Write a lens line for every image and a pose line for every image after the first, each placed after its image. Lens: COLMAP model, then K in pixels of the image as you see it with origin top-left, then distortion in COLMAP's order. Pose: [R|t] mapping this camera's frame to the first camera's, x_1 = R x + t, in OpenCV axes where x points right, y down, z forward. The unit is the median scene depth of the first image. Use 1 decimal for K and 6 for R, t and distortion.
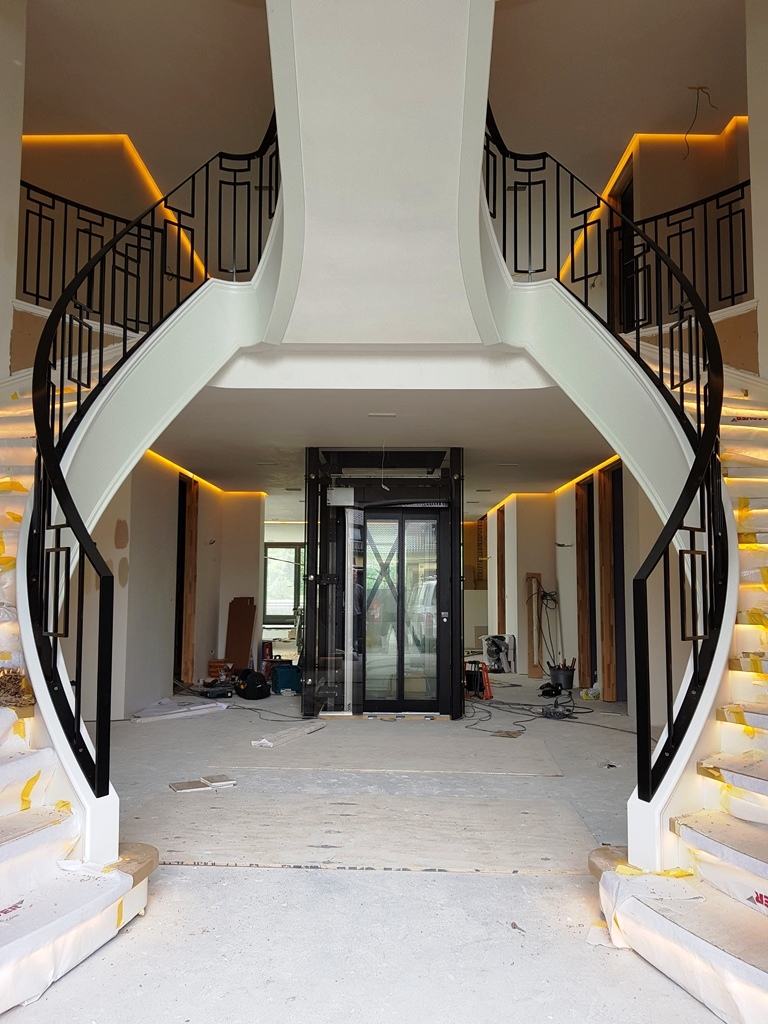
lens RADIAL K [[824.4, 0, 382.2], [0, 824.4, 514.4], [0, 0, 1]] dist [0.068349, -0.027058]
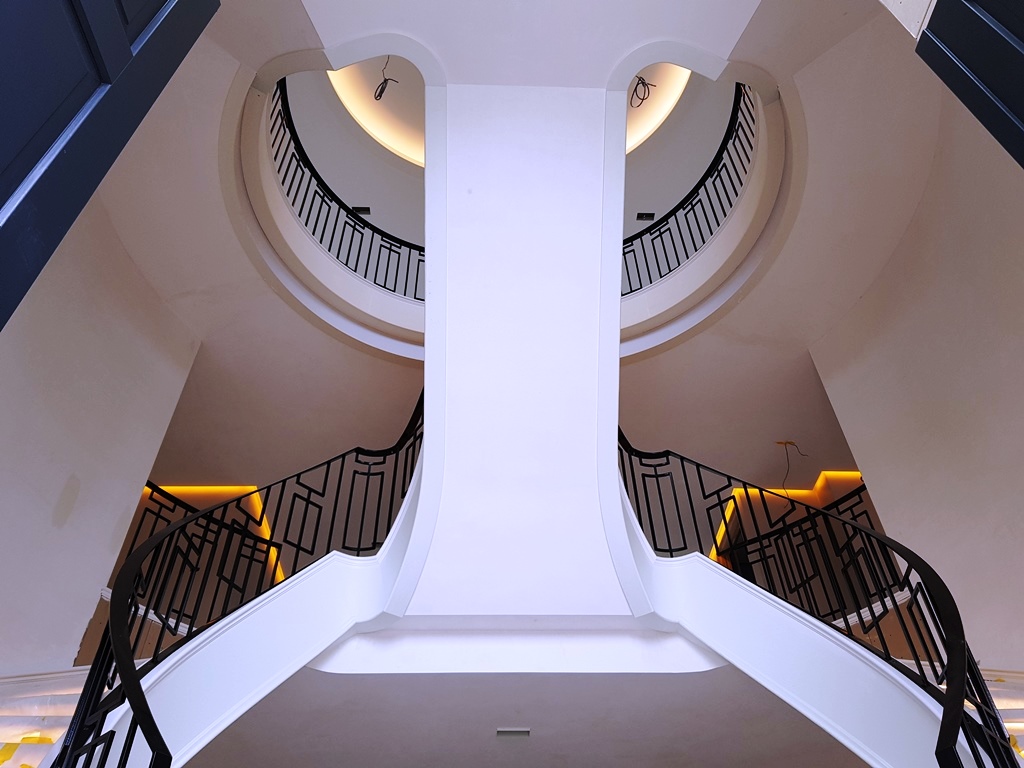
lens RADIAL K [[824.4, 0, 512.8], [0, 824.4, 385.6], [0, 0, 1]] dist [0.068349, -0.027058]
pose [[0.998095, 0.022838, 0.057317, -0.062674], [0.021041, 0.747294, -0.664160, 0.195946], [-0.058001, 0.664101, 0.745390, 0.173064]]
